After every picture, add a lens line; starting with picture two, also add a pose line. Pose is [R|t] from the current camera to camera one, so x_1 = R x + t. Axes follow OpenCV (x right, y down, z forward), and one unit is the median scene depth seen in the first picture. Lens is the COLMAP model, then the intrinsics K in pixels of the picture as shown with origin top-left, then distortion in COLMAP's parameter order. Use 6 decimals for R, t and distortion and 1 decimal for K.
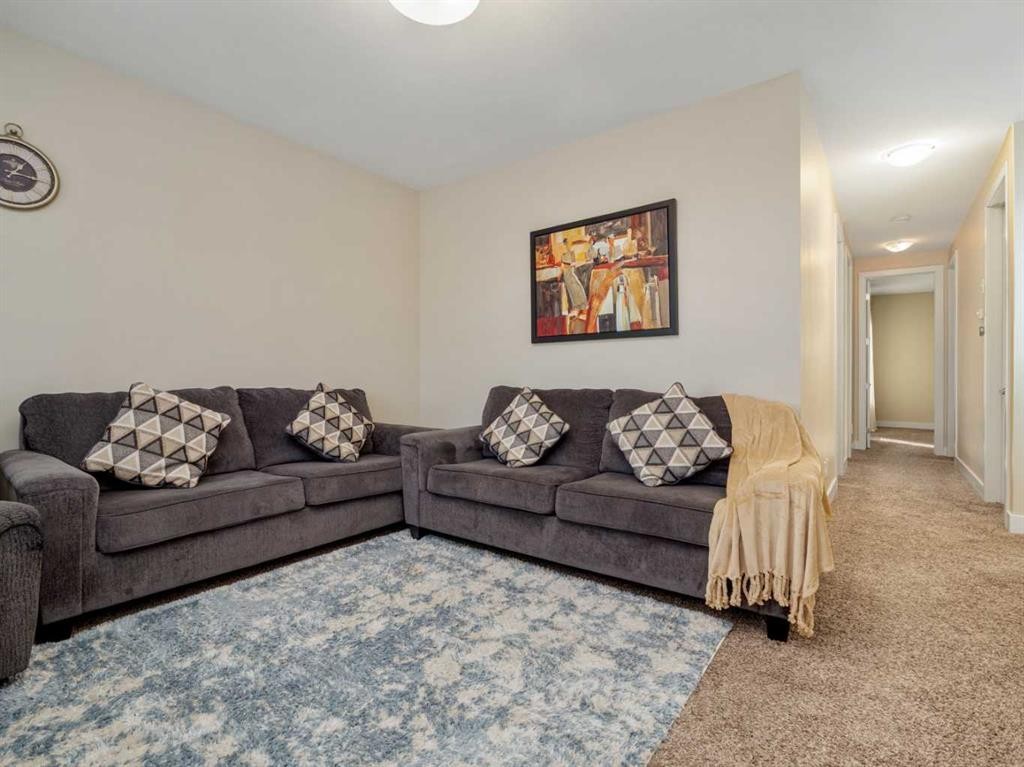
lens RADIAL K [[485.7, 0, 511.7], [0, 485.7, 382.5], [0, 0, 1]] dist [-0.009943, -0.000398]
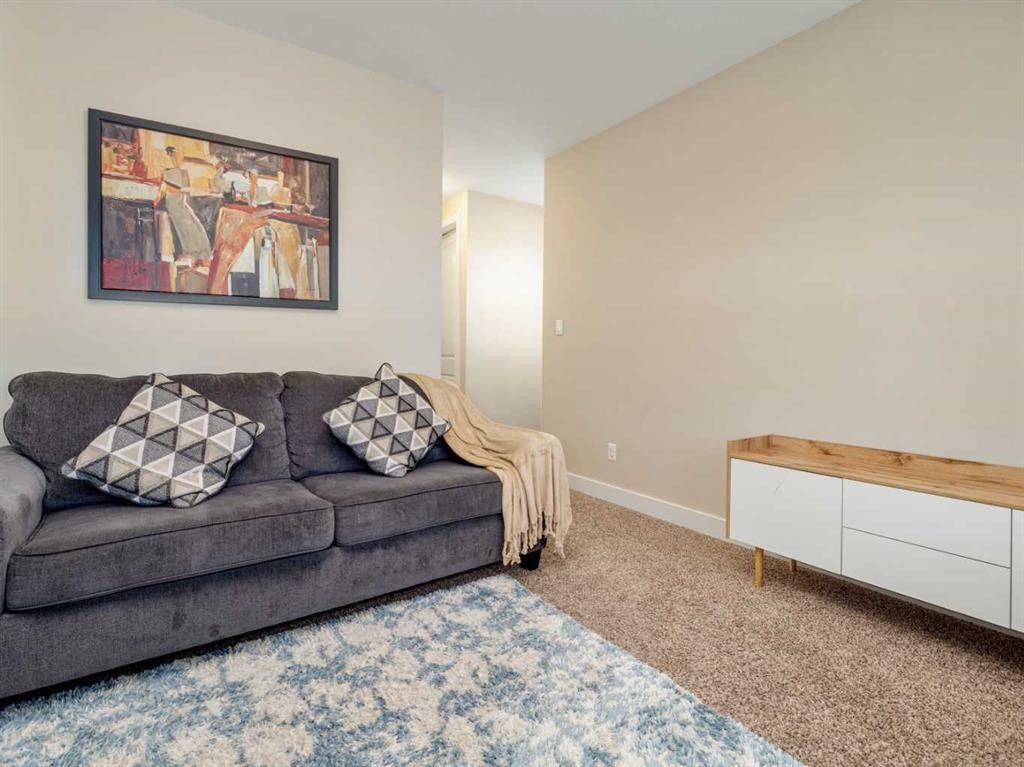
lens RADIAL K [[485.7, 0, 513.3], [0, 485.7, 357.6], [0, 0, 1]] dist [-0.009943, -0.000398]
pose [[0.339248, -0.002024, 0.940695, -0.393095], [0.003185, 0.999994, 0.001003, -0.009075], [-0.940692, 0.002656, 0.339252, 0.378850]]
